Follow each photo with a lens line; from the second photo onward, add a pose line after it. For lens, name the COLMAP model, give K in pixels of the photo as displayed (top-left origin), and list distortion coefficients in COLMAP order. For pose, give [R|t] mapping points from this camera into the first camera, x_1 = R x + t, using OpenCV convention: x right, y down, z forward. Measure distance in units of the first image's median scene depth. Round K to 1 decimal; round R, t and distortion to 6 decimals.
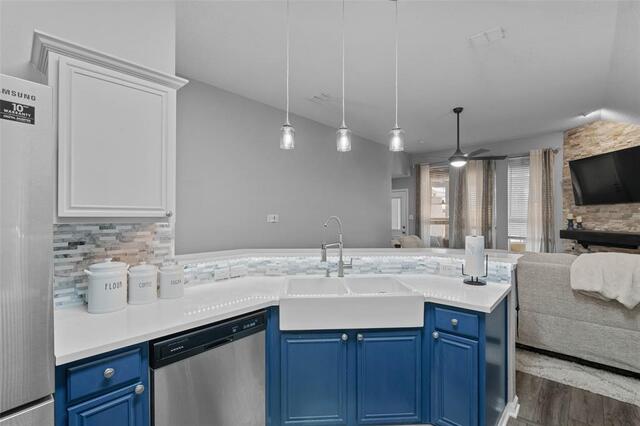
lens RADIAL K [[294.9, 0, 320.5], [0, 294.9, 215.4], [0, 0, 1]] dist [-0.010163, 0.000791]
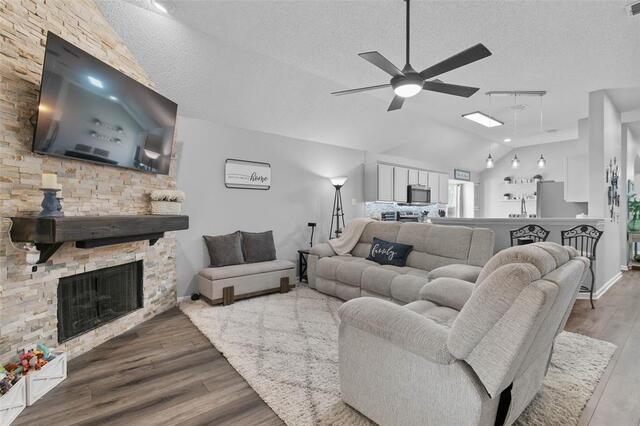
lens RADIAL K [[294.9, 0, 320.9], [0, 294.9, 213.6], [0, 0, 1]] dist [-0.010163, 0.000791]
pose [[-0.988174, -0.003534, 0.153294, 0.475377], [-0.002638, 0.999978, 0.006046, 0.043150], [-0.153312, 0.005570, -0.988162, 1.373918]]
